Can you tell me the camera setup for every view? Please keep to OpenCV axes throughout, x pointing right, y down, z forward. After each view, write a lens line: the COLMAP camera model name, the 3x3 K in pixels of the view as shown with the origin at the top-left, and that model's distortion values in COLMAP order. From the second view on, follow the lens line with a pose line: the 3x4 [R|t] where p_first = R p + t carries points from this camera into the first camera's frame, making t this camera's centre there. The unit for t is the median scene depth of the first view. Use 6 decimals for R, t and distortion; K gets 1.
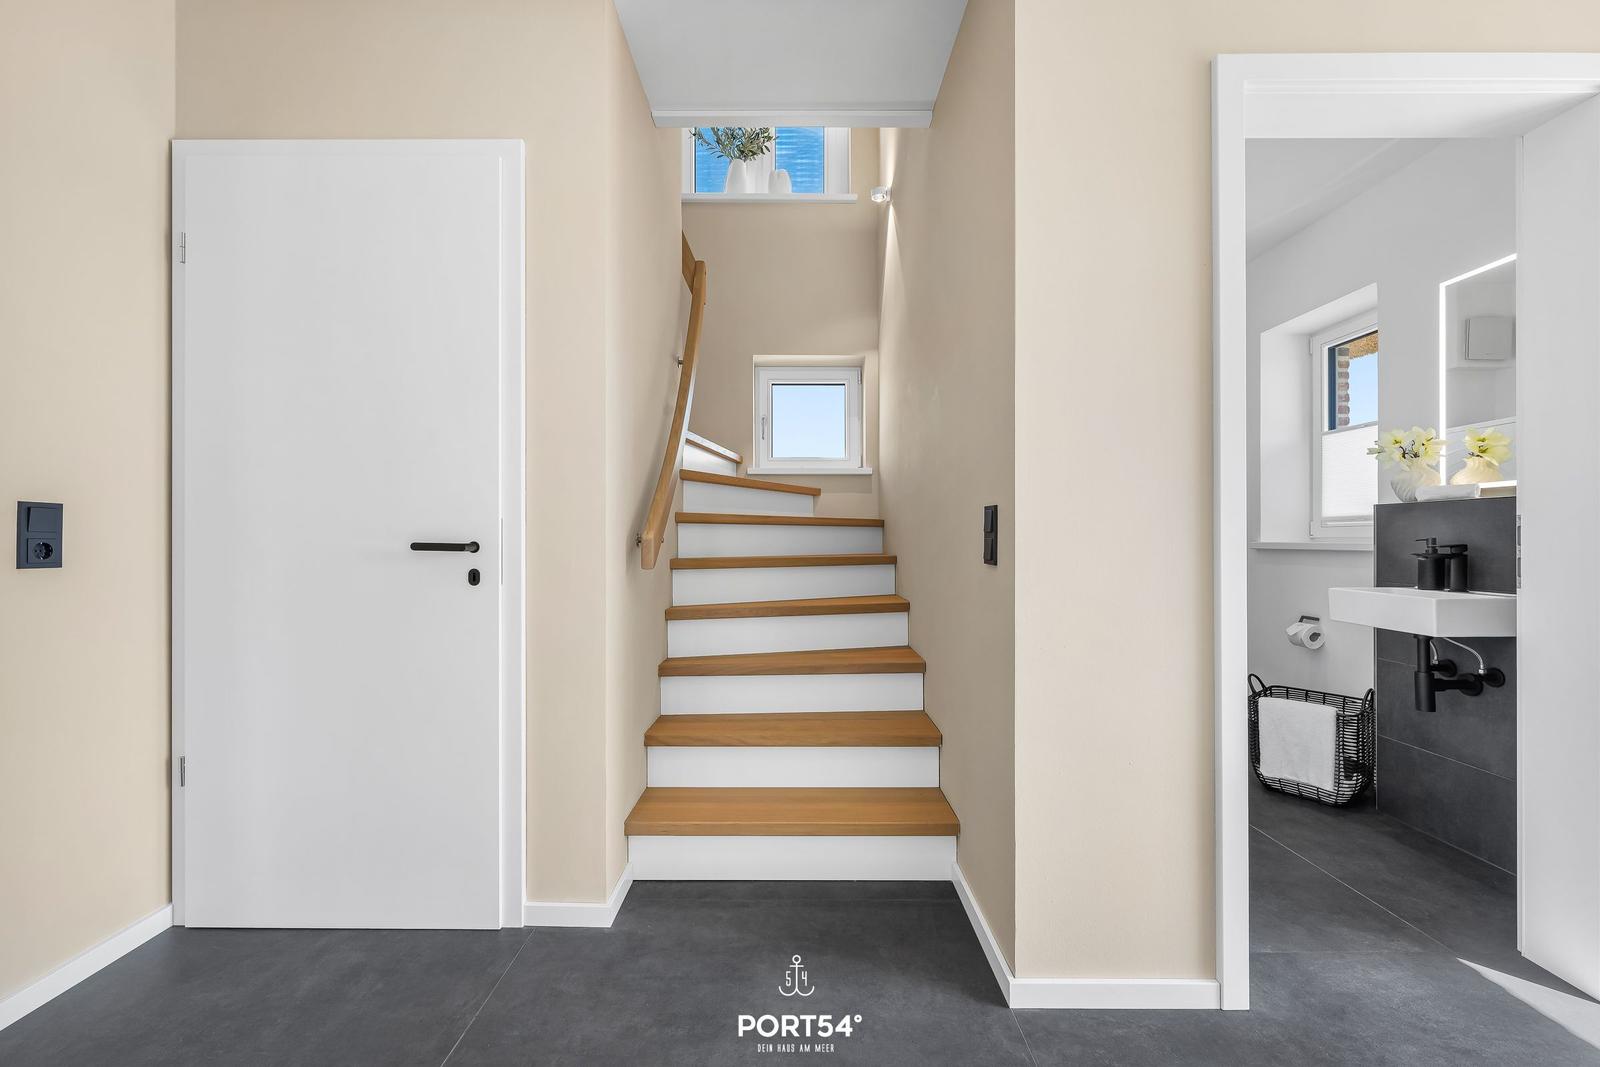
lens RADIAL K [[623.5, 0, 792.5], [0, 623.5, 541.1], [0, 0, 1]] dist [-0.000321, -0.000013]
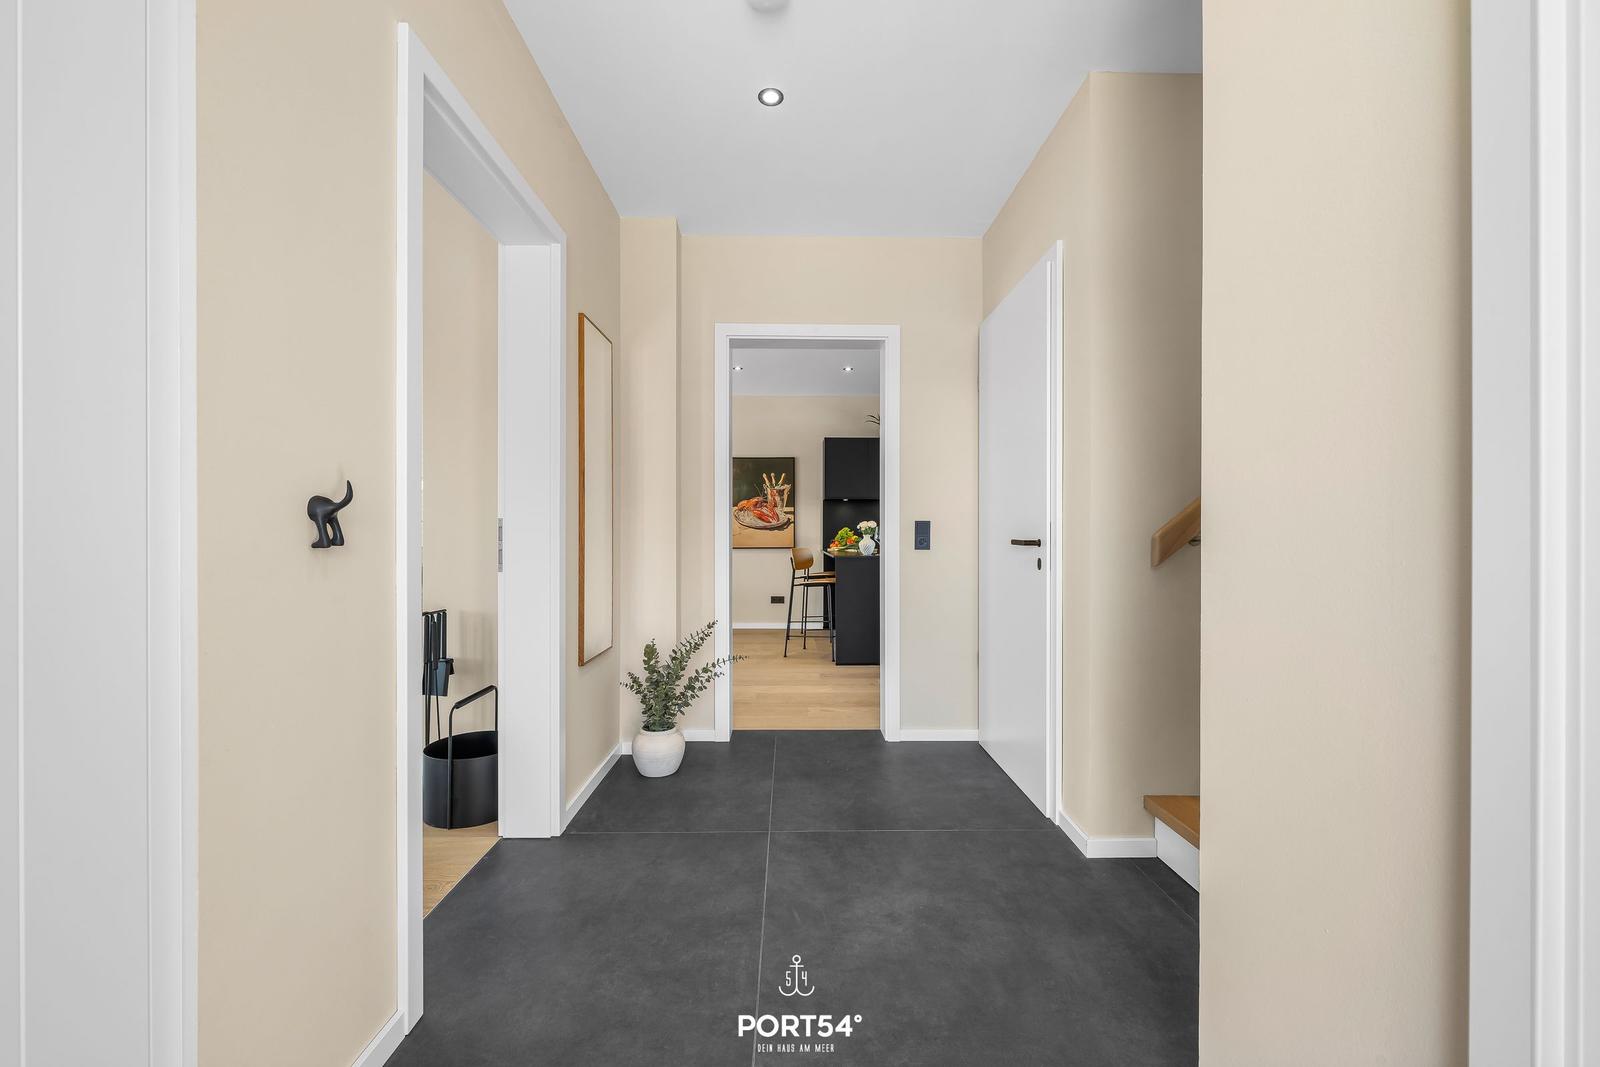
lens RADIAL K [[623.5, 0, 794.8], [0, 623.5, 533.5], [0, 0, 1]] dist [-0.000321, -0.000013]
pose [[0.026888, 0.000078, -0.999638, 0.981154], [0.008486, 0.999964, 0.000307, -0.019423], [0.999602, -0.008491, 0.026887, 0.436260]]
